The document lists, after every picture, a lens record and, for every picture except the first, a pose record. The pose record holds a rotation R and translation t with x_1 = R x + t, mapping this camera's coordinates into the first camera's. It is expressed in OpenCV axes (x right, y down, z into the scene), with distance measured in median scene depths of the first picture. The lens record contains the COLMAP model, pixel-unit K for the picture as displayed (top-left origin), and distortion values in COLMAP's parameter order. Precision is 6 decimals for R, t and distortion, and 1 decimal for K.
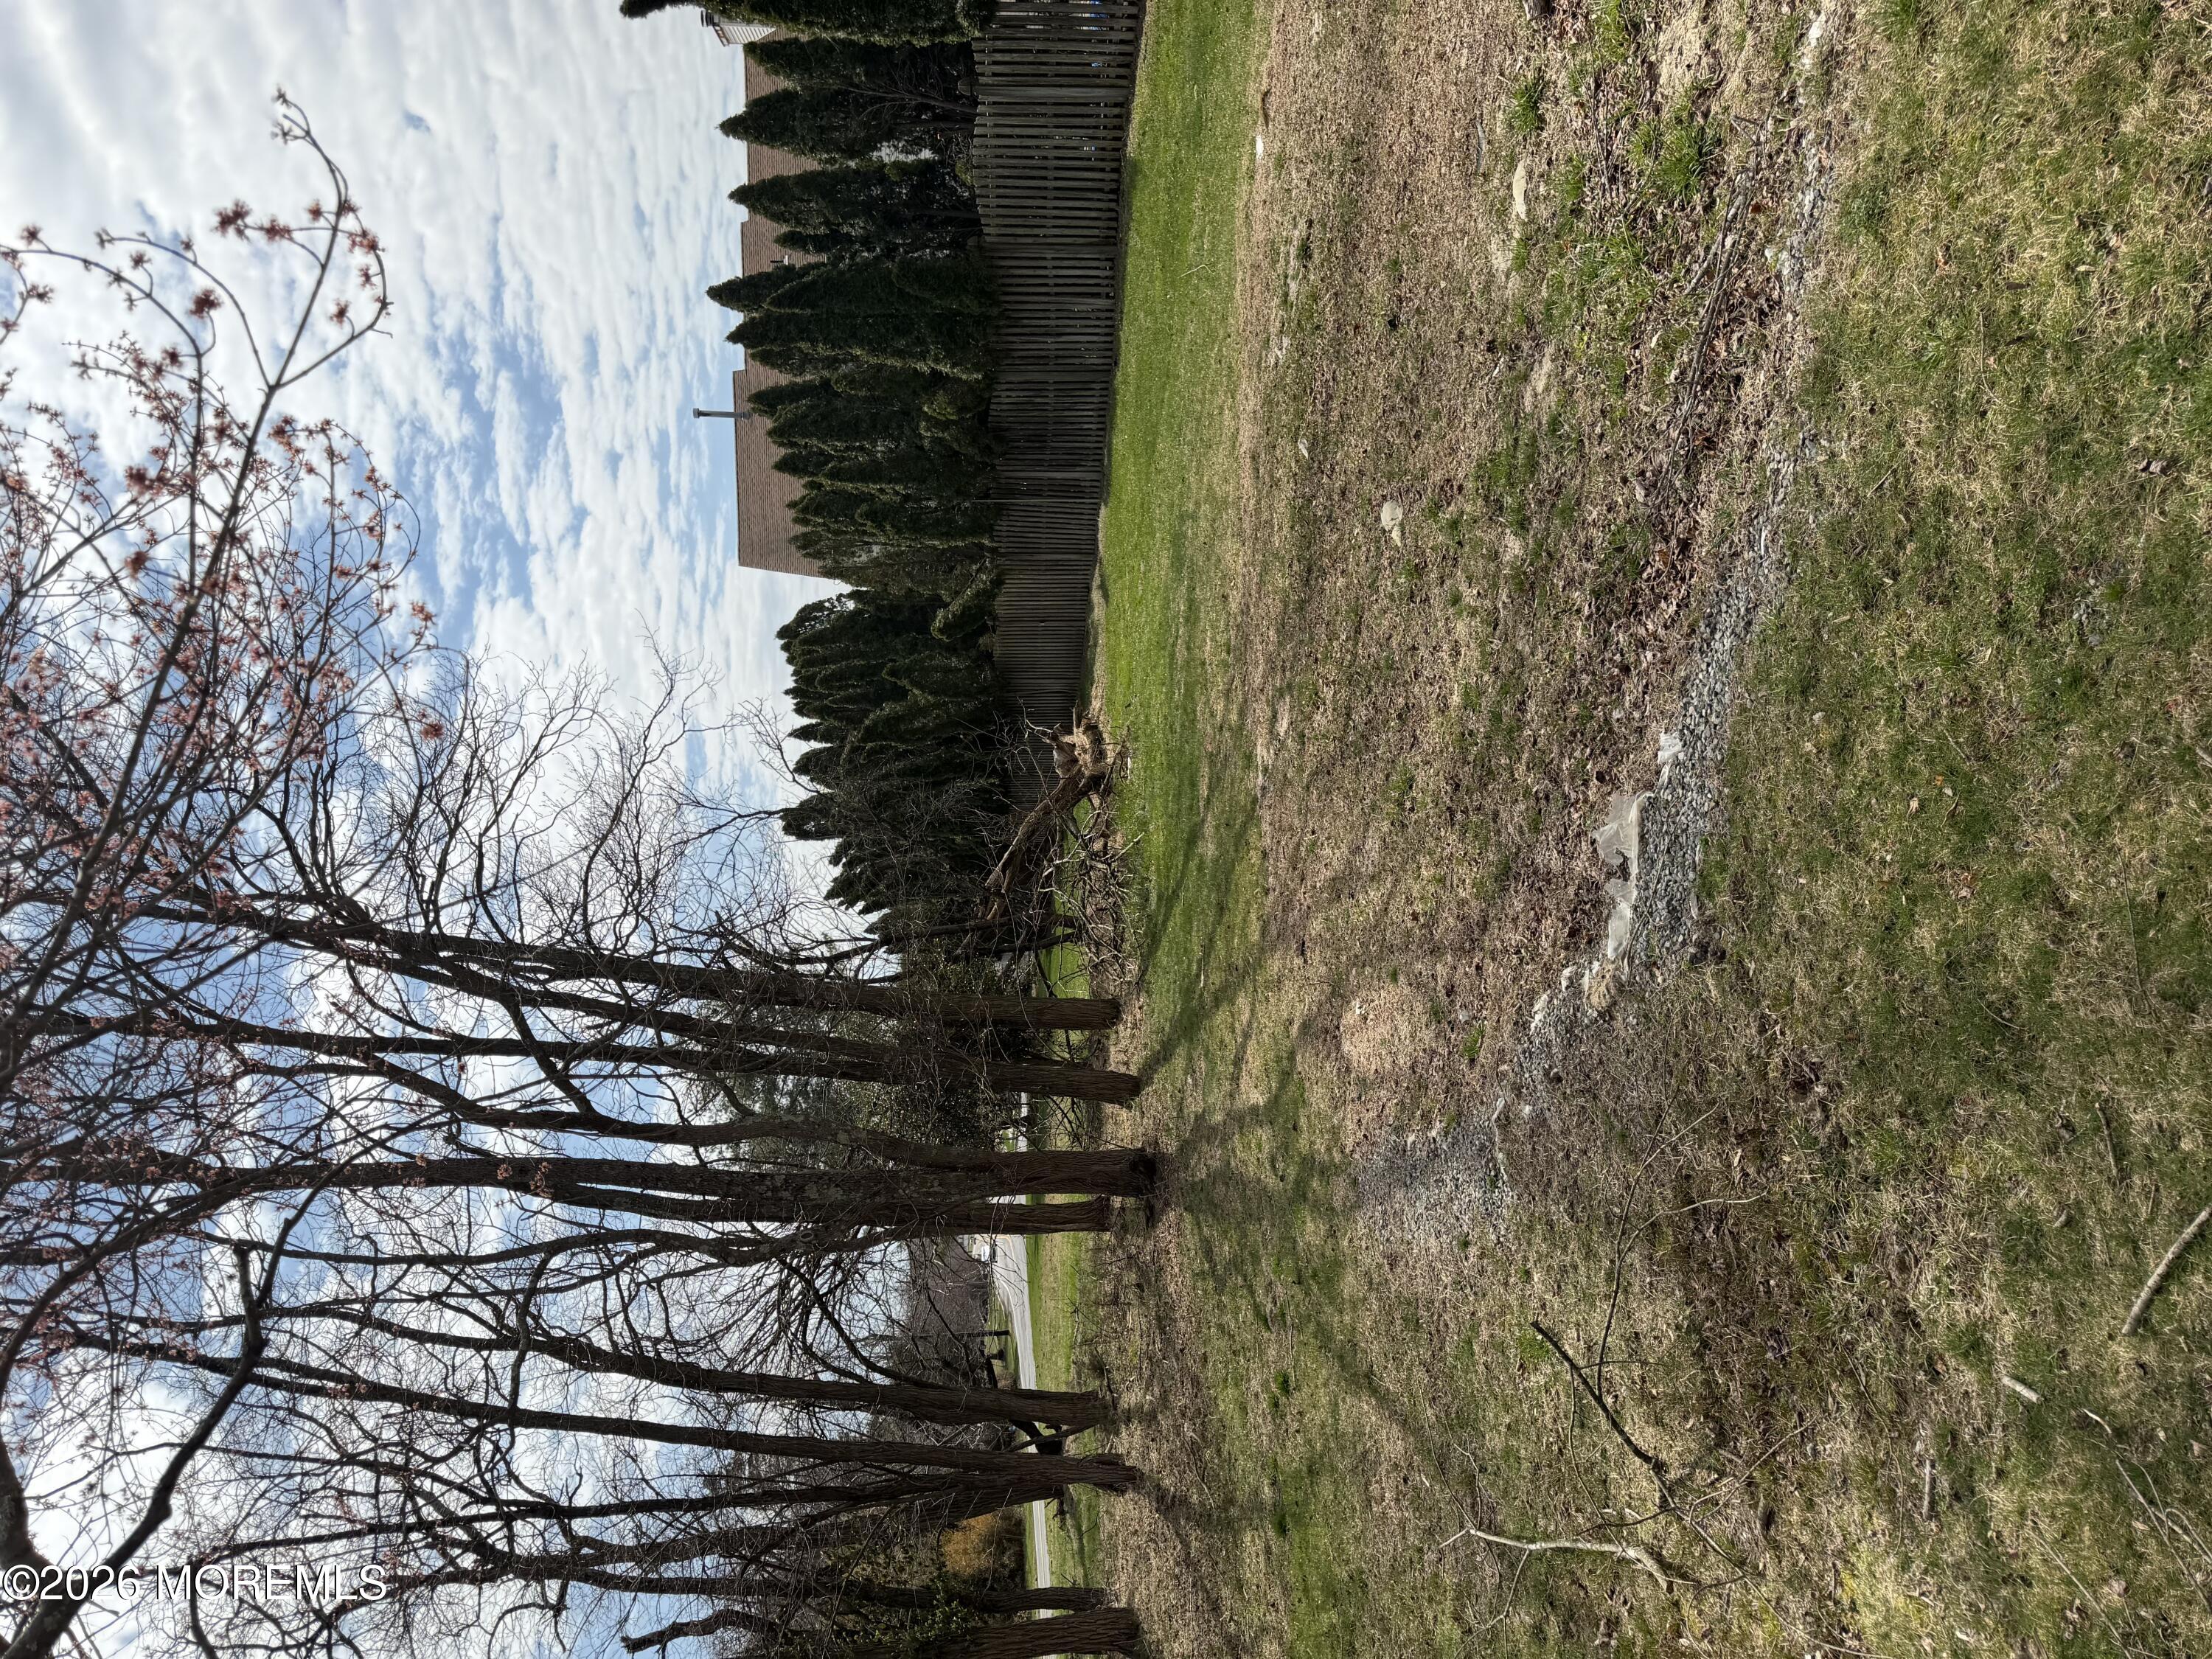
lens RADIAL K [[1550.3, 0, 1107.6], [0, 1550.3, 816.0], [0, 0, 1]] dist [0.024375, -0.028987]
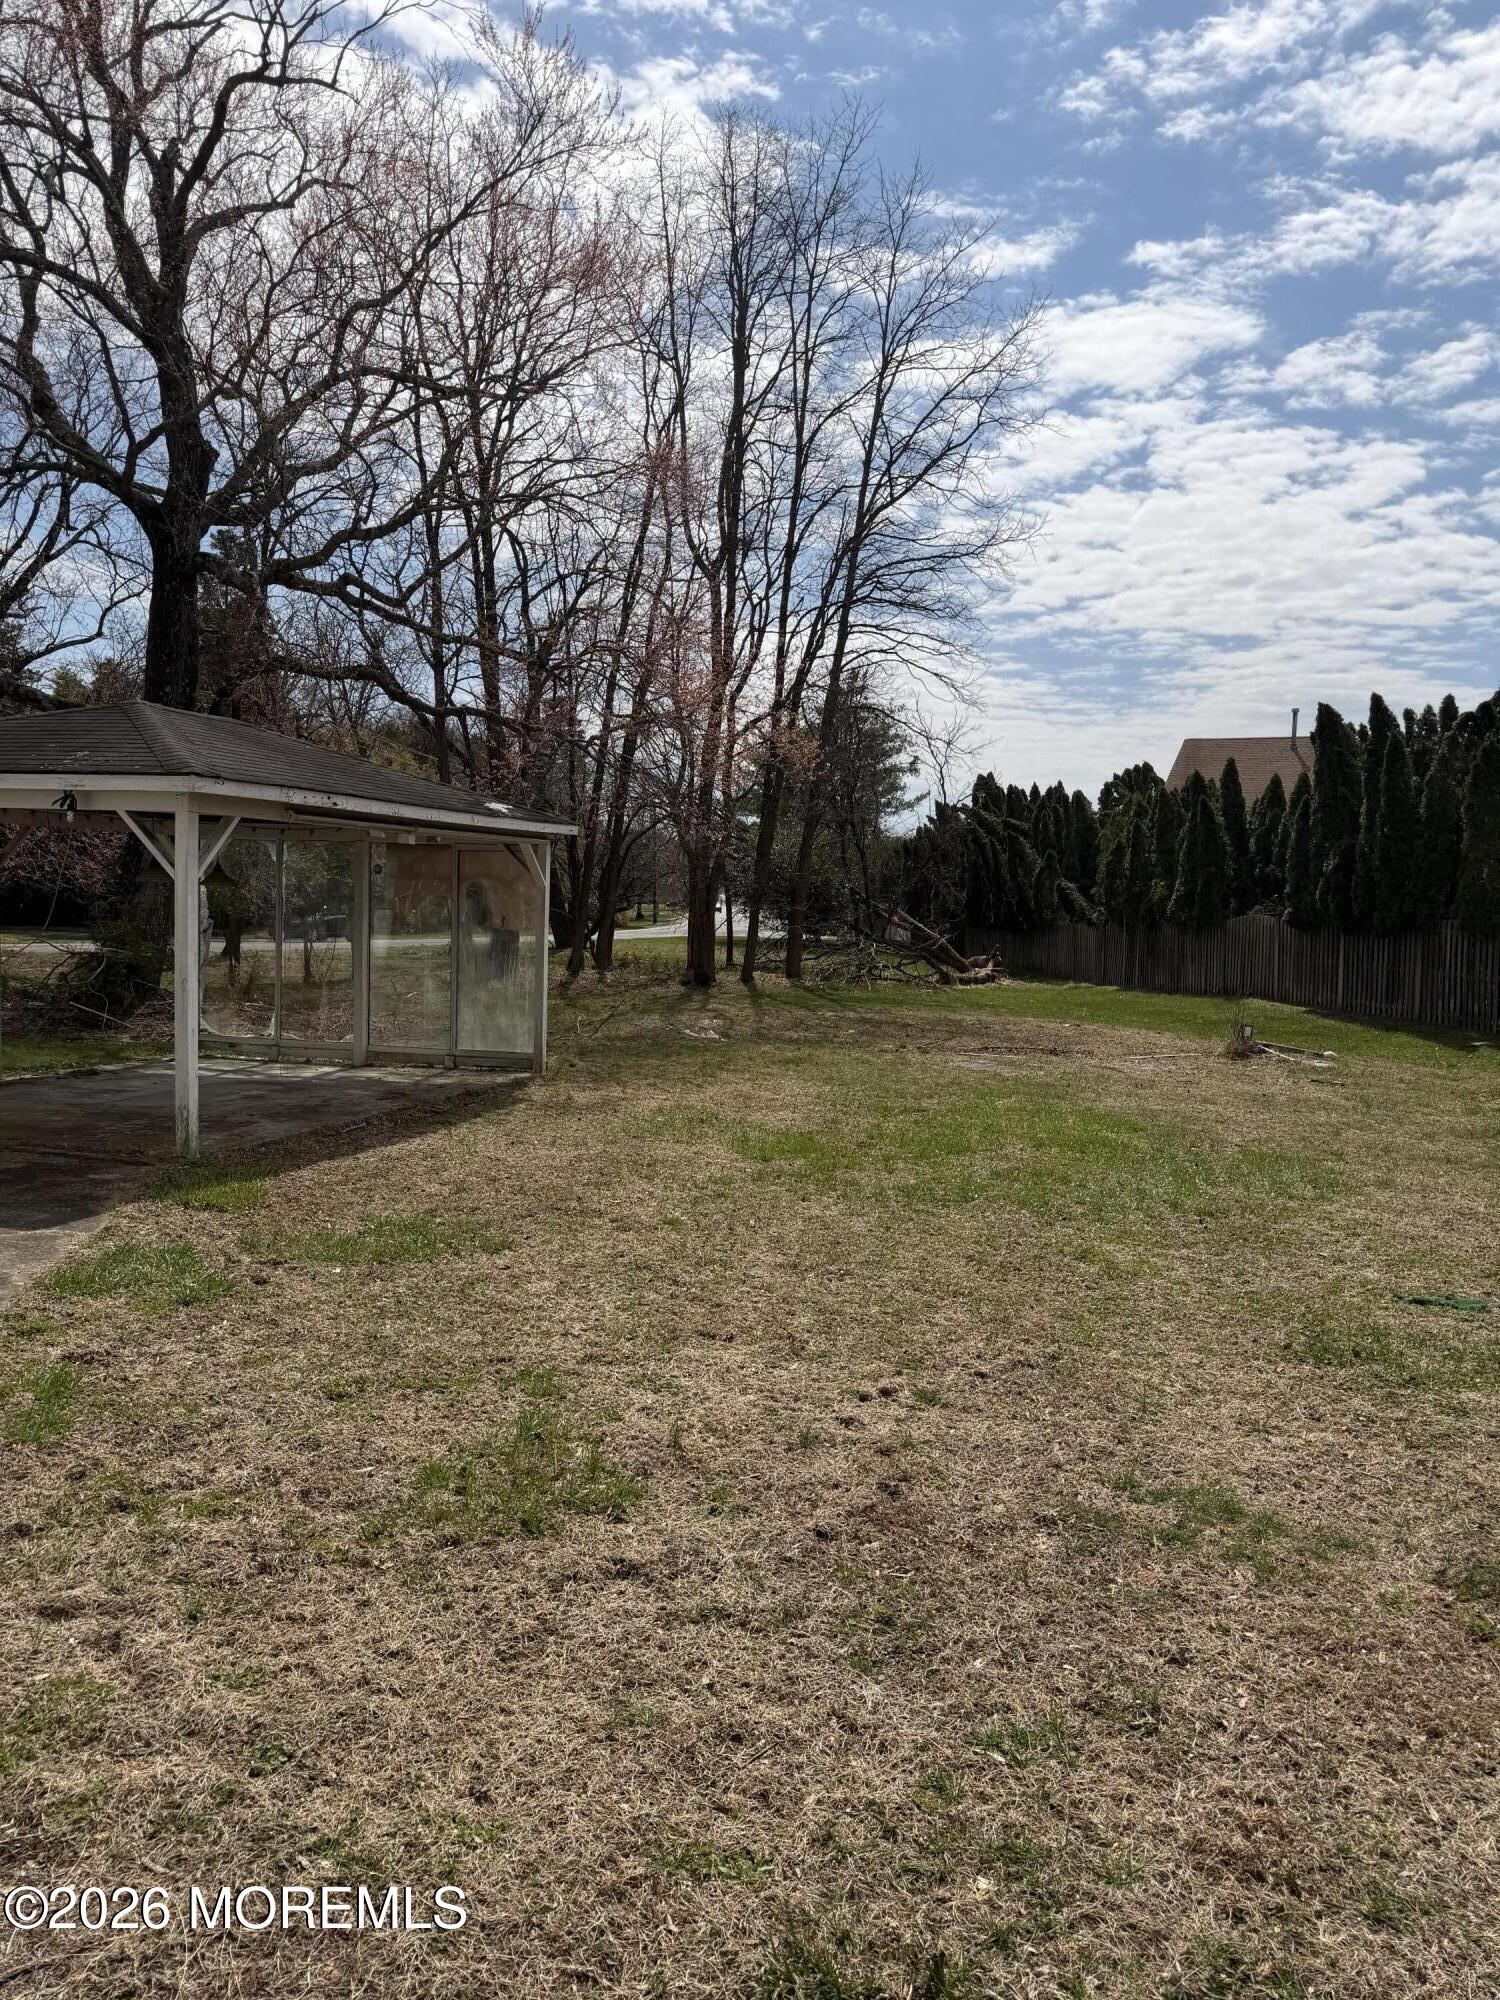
lens RADIAL K [[1401.7, 0, 746.0], [0, 1401.7, 999.5], [0, 0, 1]] dist [0.024375, -0.028987]
pose [[-0.039530, 0.999200, -0.005987, 0.031608], [-0.966593, -0.036721, 0.253673, -0.187844], [0.253251, 0.015814, 0.967271, -0.512412]]
